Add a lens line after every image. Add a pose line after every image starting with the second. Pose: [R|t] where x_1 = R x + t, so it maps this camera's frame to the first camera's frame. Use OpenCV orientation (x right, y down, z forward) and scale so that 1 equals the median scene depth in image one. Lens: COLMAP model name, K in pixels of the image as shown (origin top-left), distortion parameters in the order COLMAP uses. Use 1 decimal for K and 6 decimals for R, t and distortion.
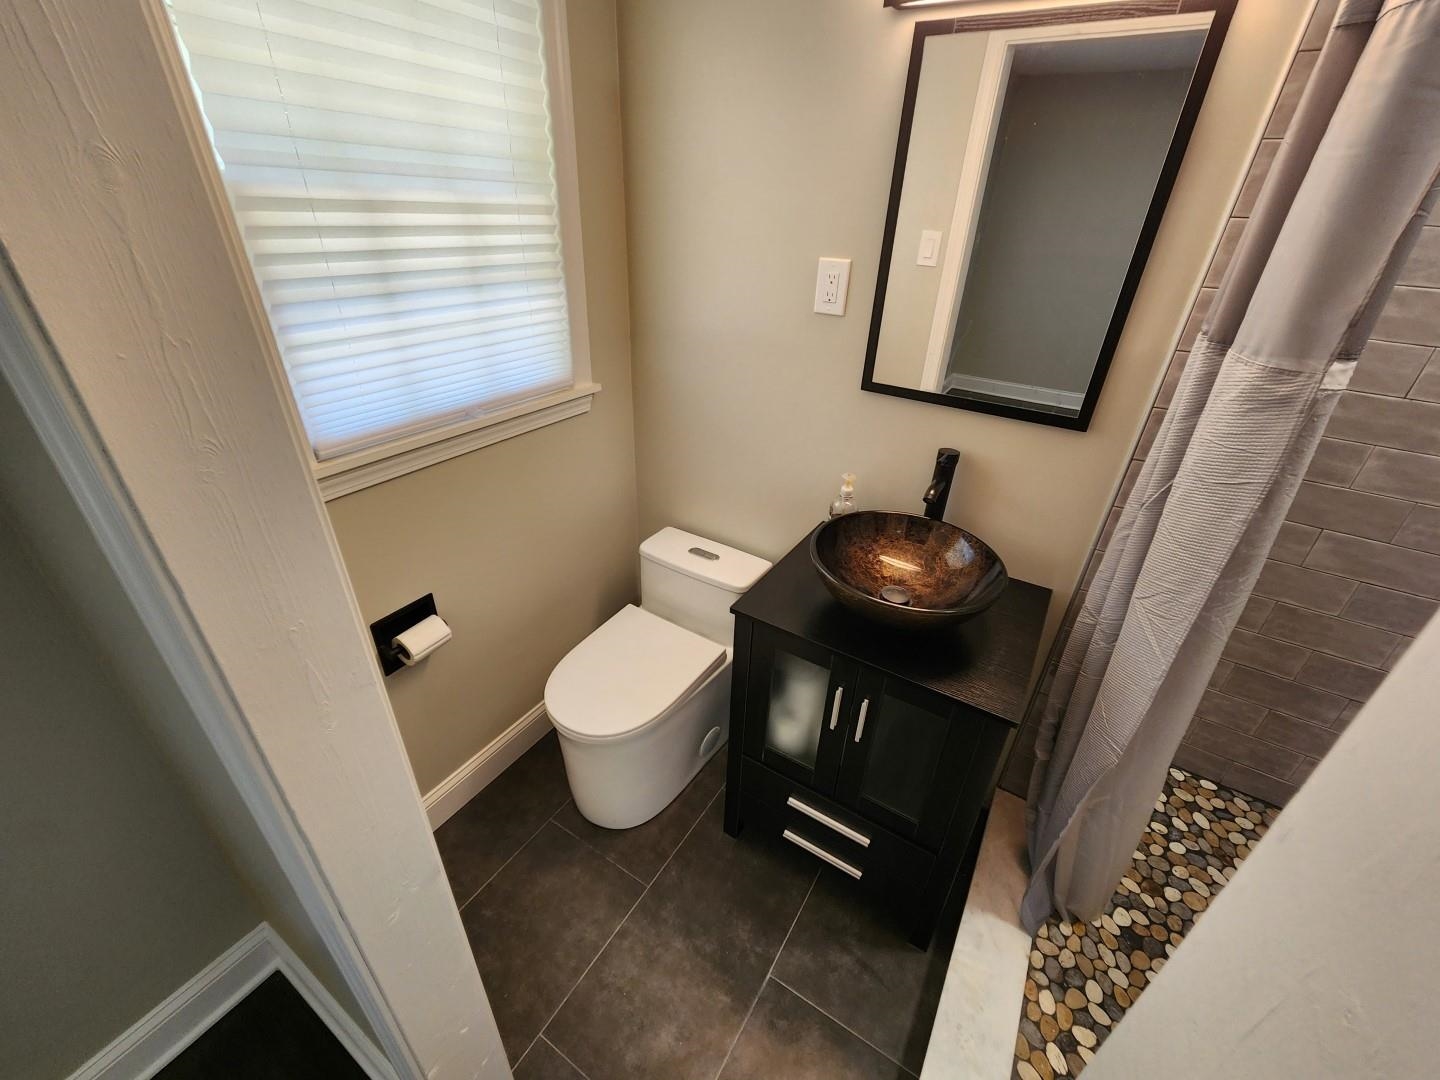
lens RADIAL K [[590.3, 0, 719.1], [0, 590.3, 536.9], [0, 0, 1]] dist [0.008344, -0.001022]
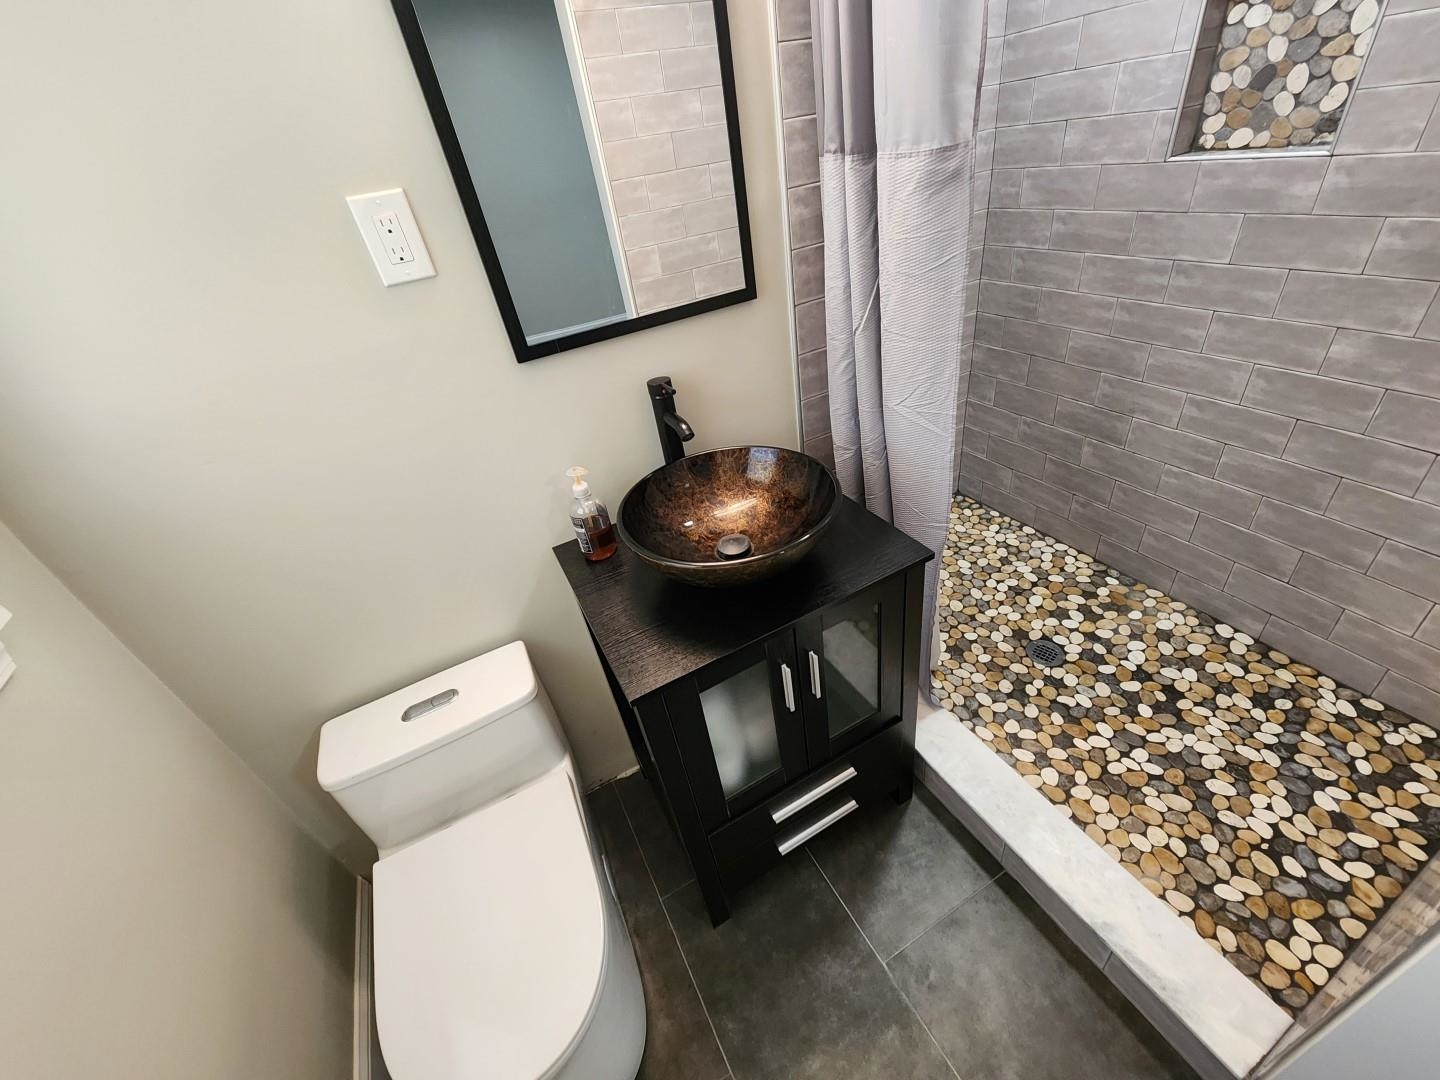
lens RADIAL K [[590.3, 0, 727.5], [0, 590.3, 545.2], [0, 0, 1]] dist [0.008344, -0.001022]
pose [[0.482275, -0.581917, 0.654816, -0.243319], [0.561930, 0.778941, 0.278360, -0.133510], [-0.672046, 0.233715, 0.702661, 0.370573]]
